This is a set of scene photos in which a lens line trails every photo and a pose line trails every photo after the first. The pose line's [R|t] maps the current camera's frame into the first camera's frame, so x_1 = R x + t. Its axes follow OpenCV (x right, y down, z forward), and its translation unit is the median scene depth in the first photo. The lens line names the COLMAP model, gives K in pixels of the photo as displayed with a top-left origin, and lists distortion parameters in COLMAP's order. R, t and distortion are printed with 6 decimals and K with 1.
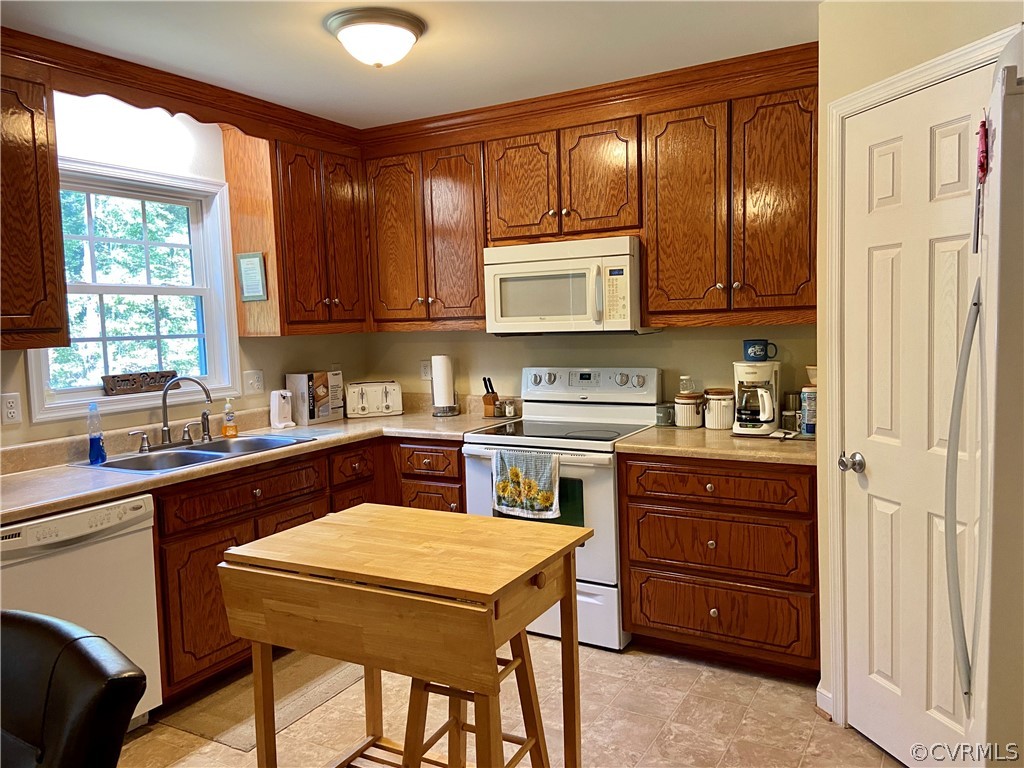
lens RADIAL K [[780.0, 0, 508.8], [0, 780.0, 373.3], [0, 0, 1]] dist [0.123764, -0.135760]
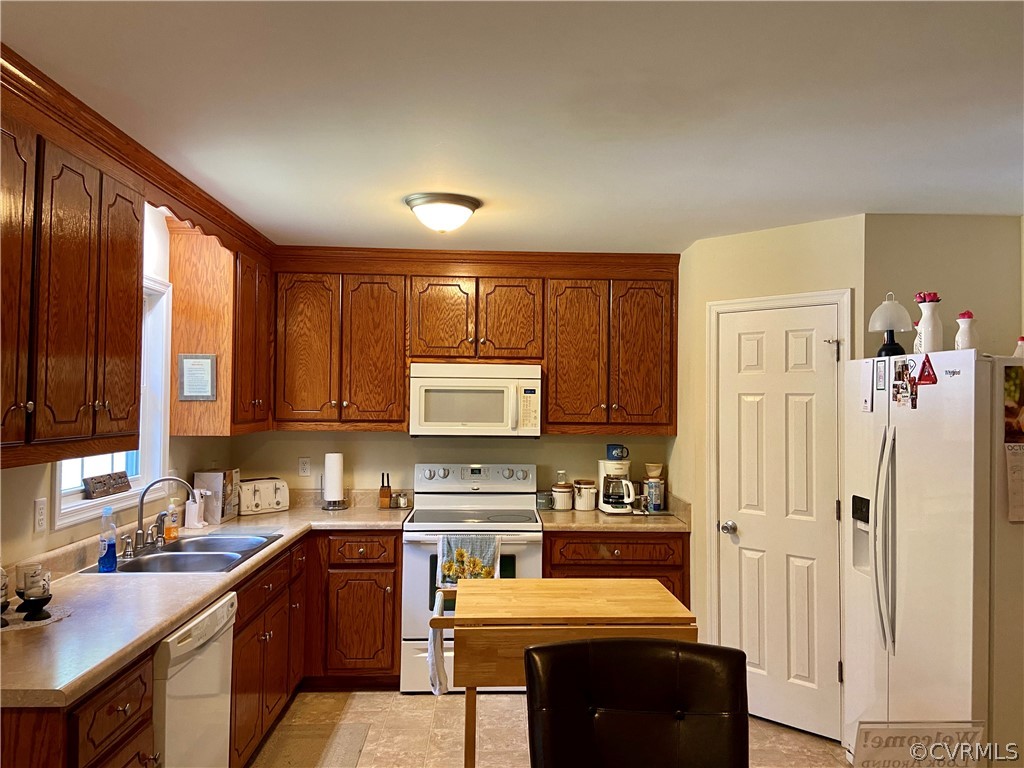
lens RADIAL K [[780.0, 0, 508.8], [0, 780.0, 373.3], [0, 0, 1]] dist [0.123764, -0.135760]
pose [[0.845099, 0.057915, 0.531464, -0.563464], [0.002034, 0.993759, -0.111528, -0.012860], [-0.534606, 0.095334, 0.839707, -0.077633]]
